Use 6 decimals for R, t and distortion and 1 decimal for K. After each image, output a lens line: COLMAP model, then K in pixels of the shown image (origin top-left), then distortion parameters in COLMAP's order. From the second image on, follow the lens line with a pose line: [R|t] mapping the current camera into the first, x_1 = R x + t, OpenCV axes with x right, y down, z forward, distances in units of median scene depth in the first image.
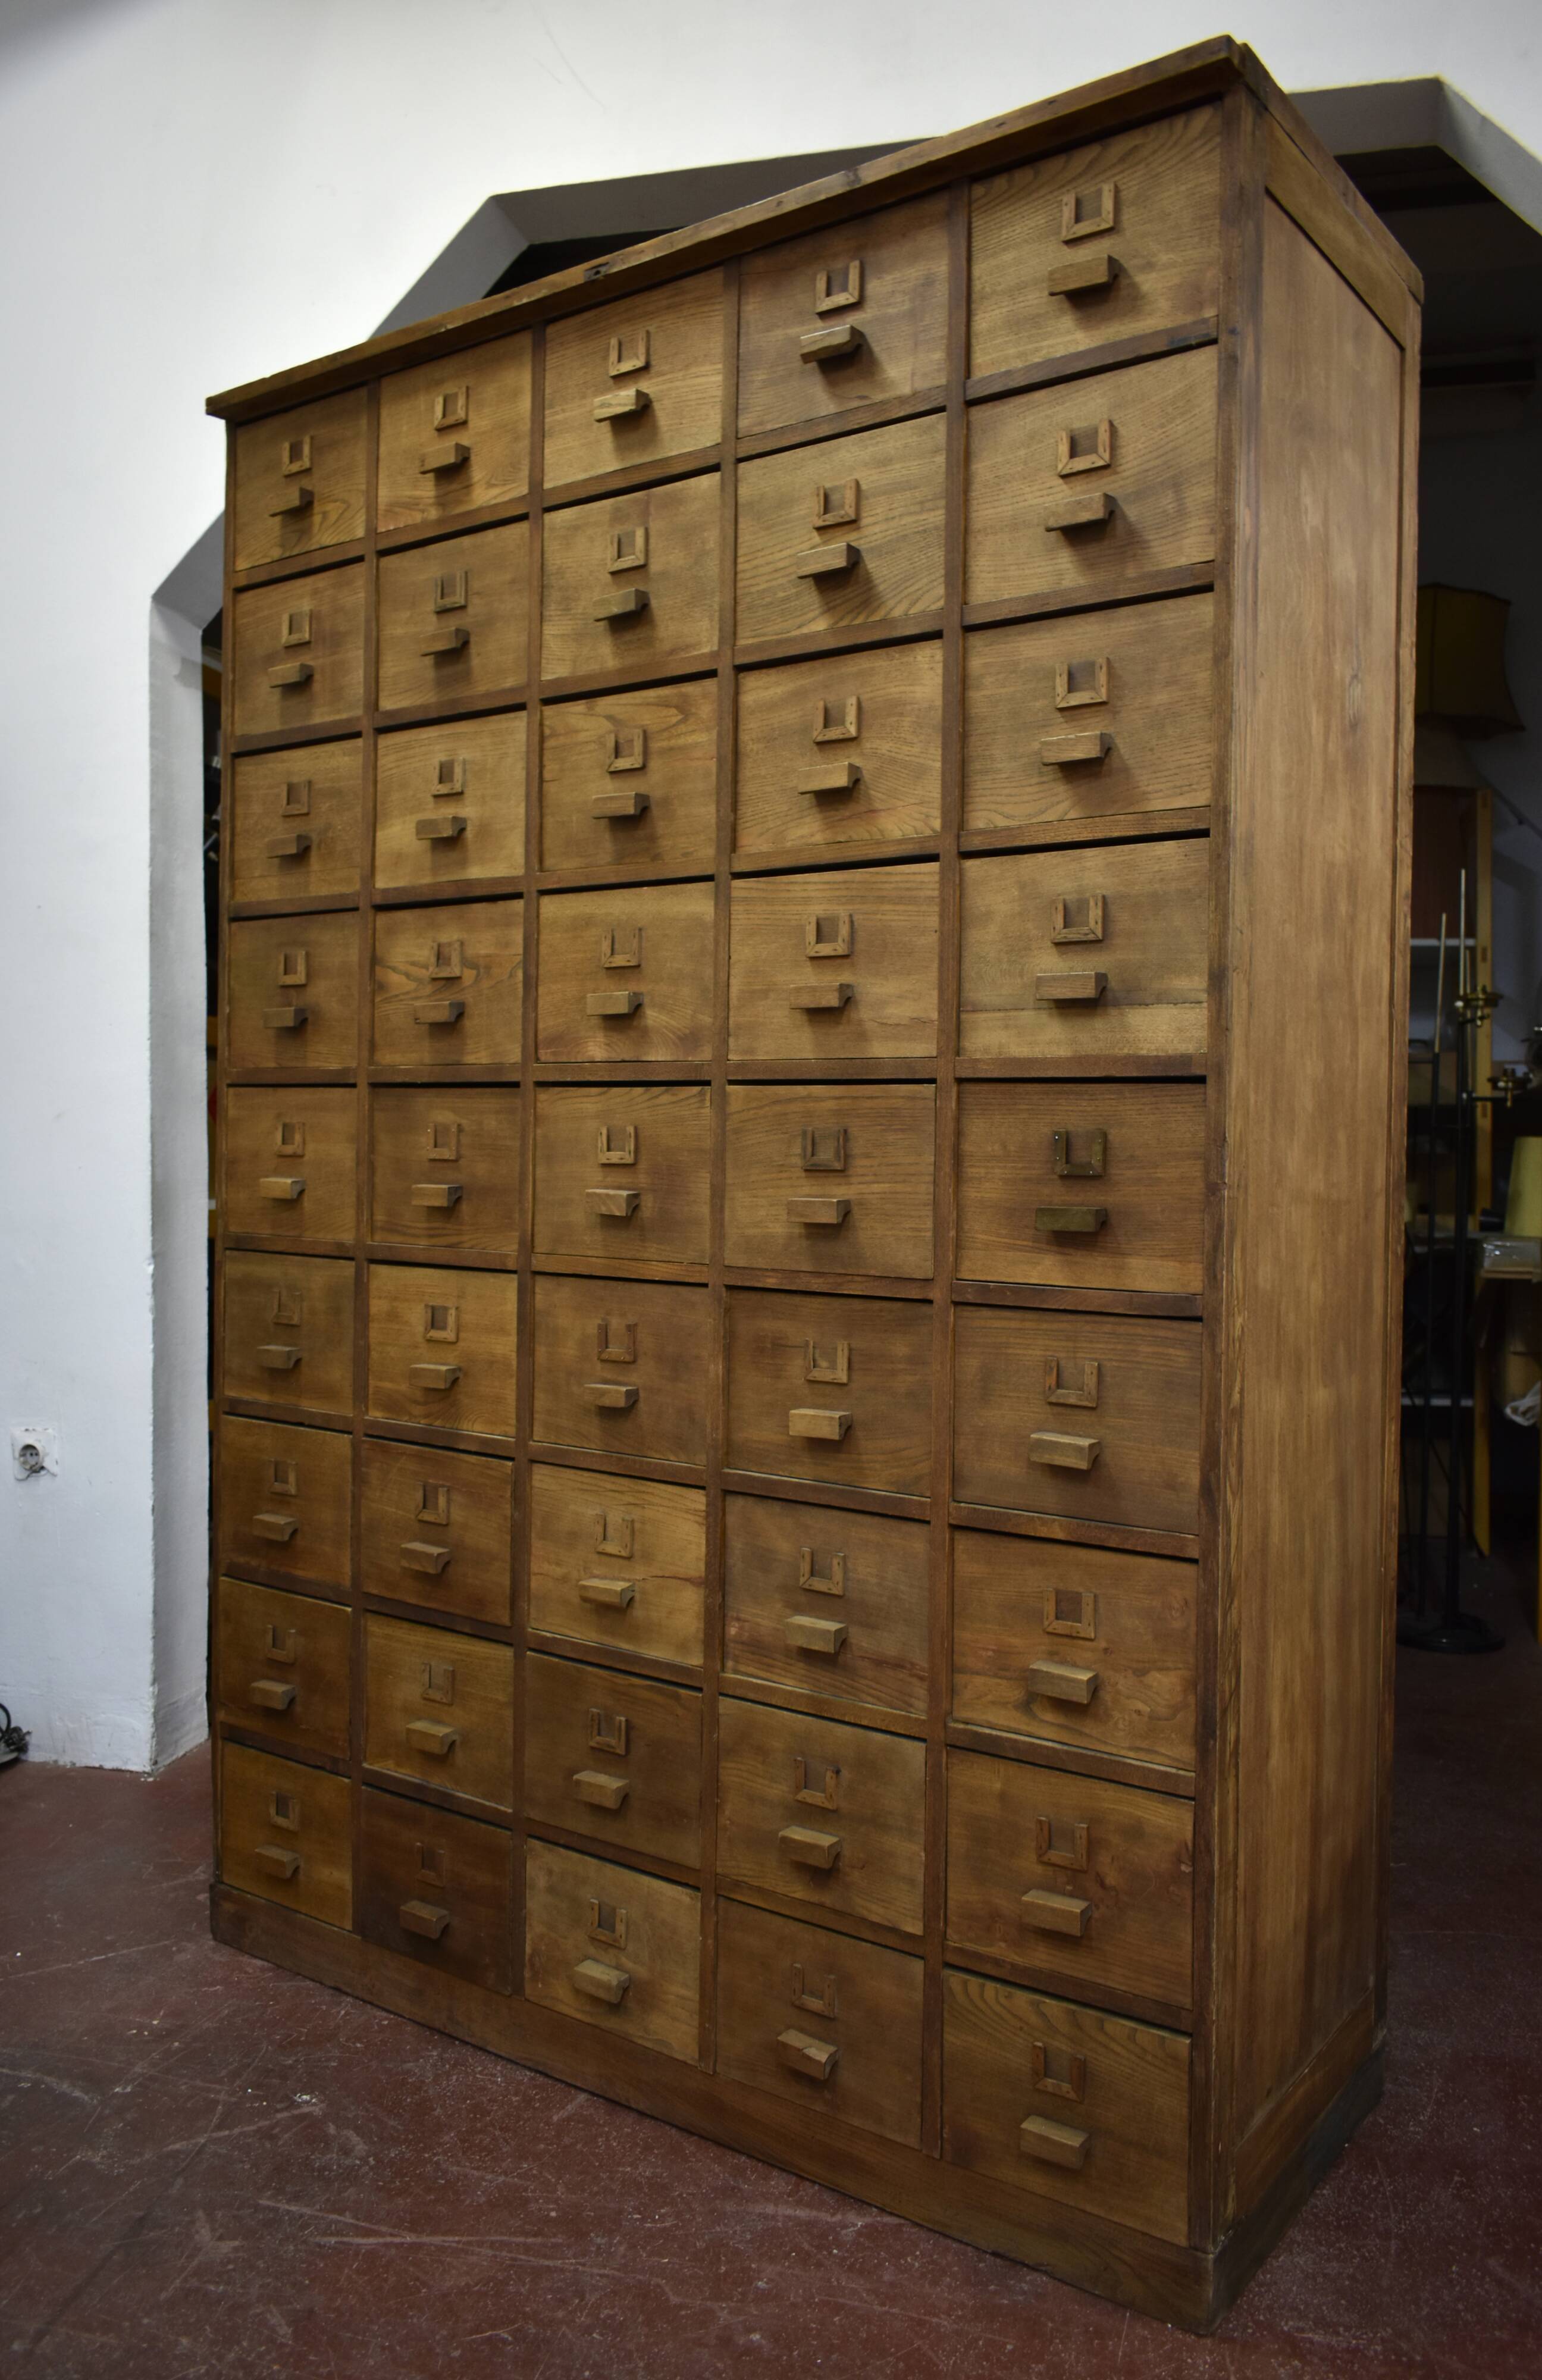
lens RADIAL K [[1828.7, 0, 789.0], [0, 1828.7, 1180.6], [0, 0, 1]] dist [-0.022684, 0.013761]
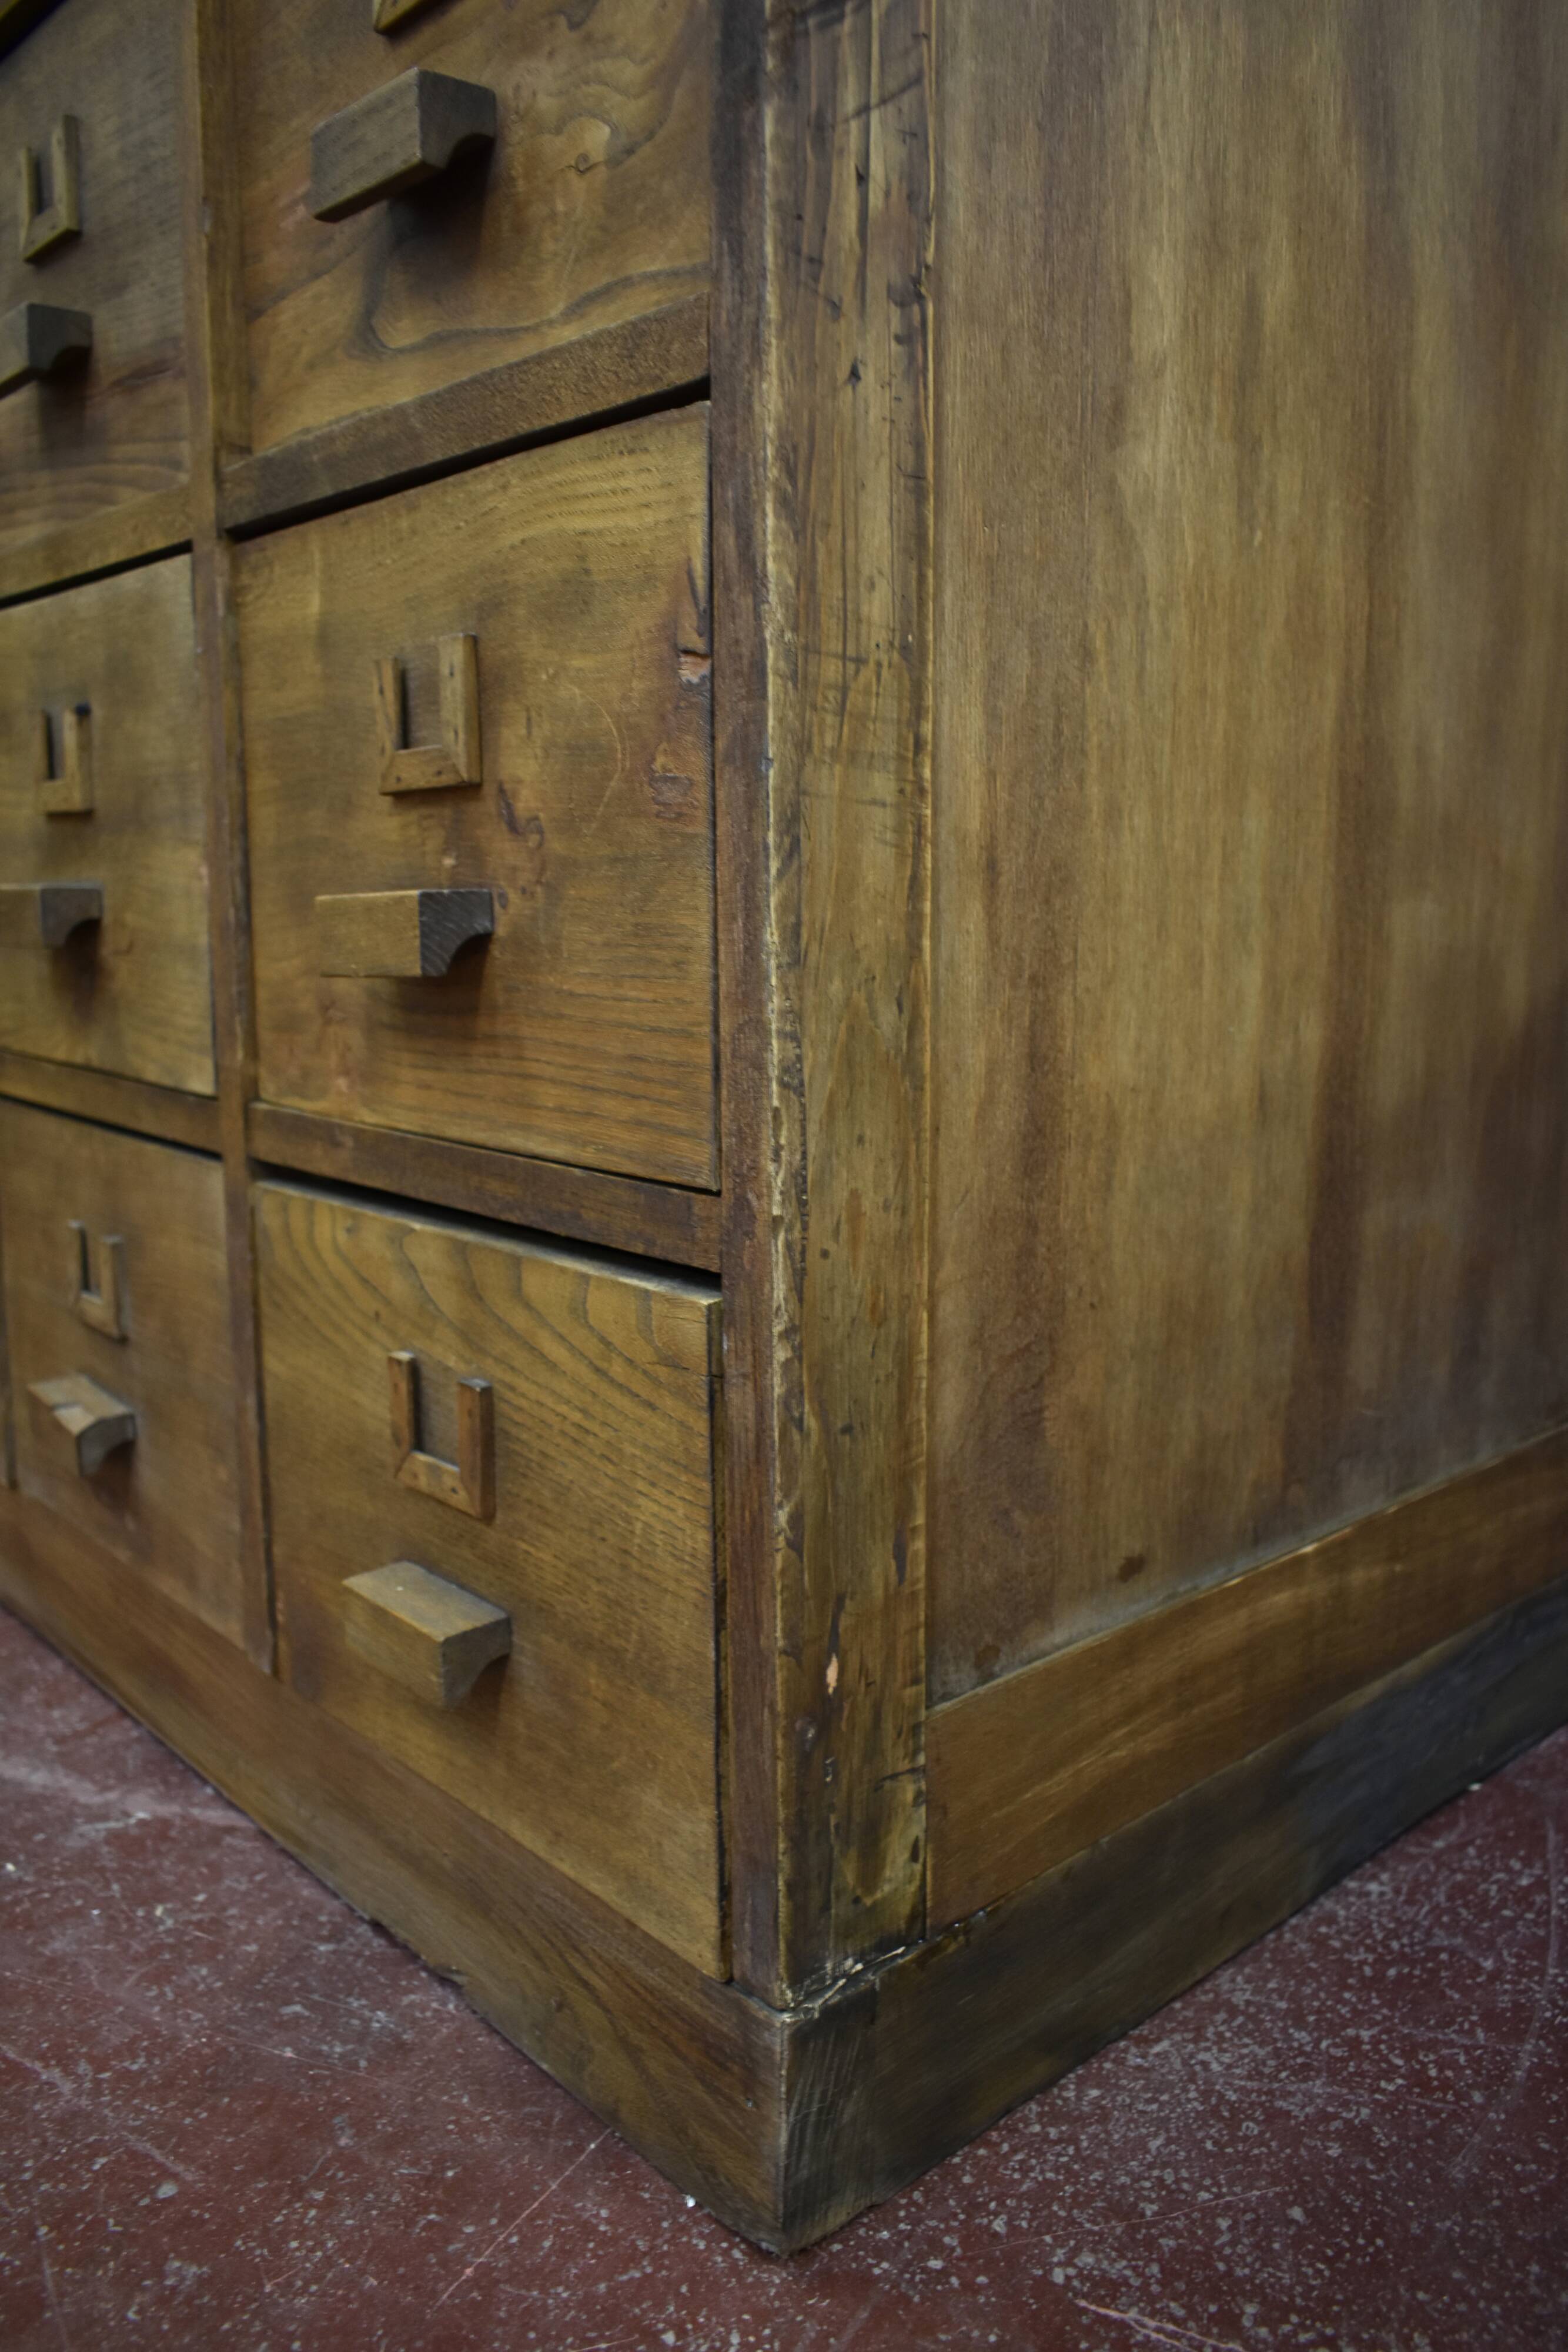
lens RADIAL K [[1803.4, 0, 781.3], [0, 1803.4, 1159.3], [0, 0, 1]] dist [-0.021396, 0.011350]
pose [[0.973516, 0.028800, -0.226797, 0.258992], [0.002653, 0.990544, 0.137173, 0.364298], [0.228603, -0.134141, 0.964234, 0.648848]]
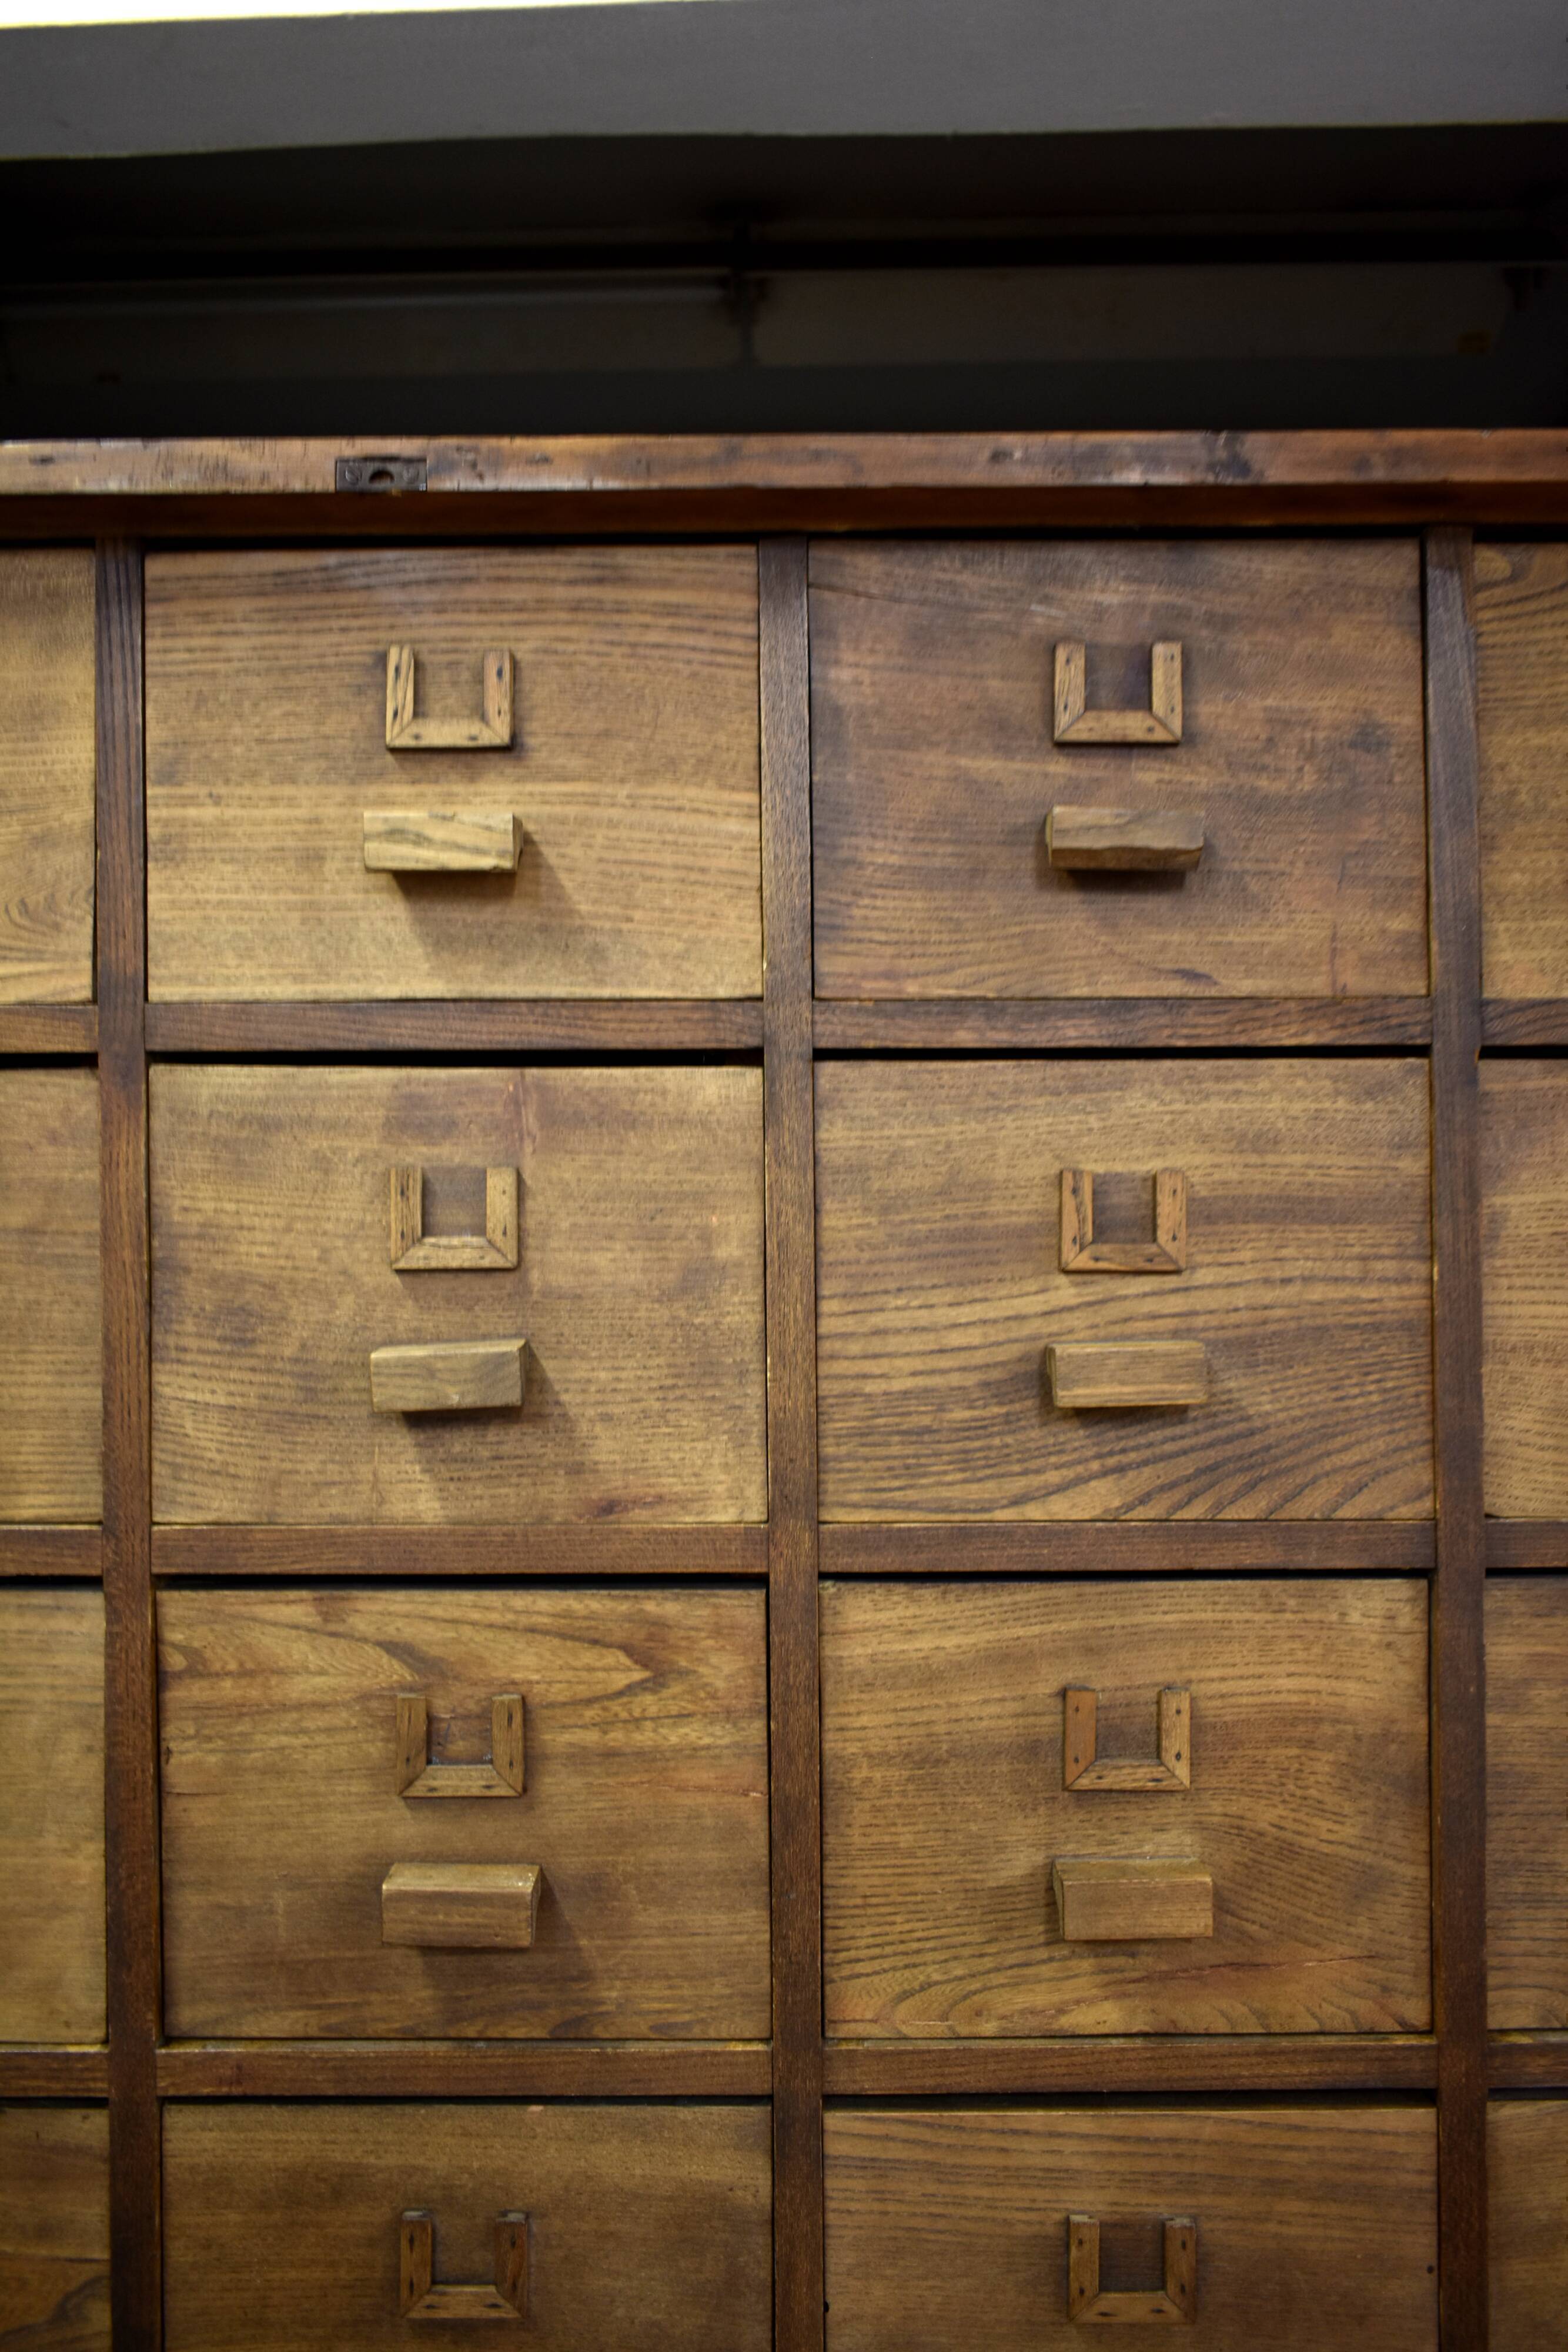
lens RADIAL K [[1803.4, 0, 780.6], [0, 1803.4, 1173.0], [0, 0, 1]] dist [-0.021396, 0.011350]
pose [[0.816764, -0.020457, 0.576610, -0.267716], [0.030566, 0.999502, -0.007836, -0.376962], [-0.576162, 0.024025, 0.816982, 0.706518]]
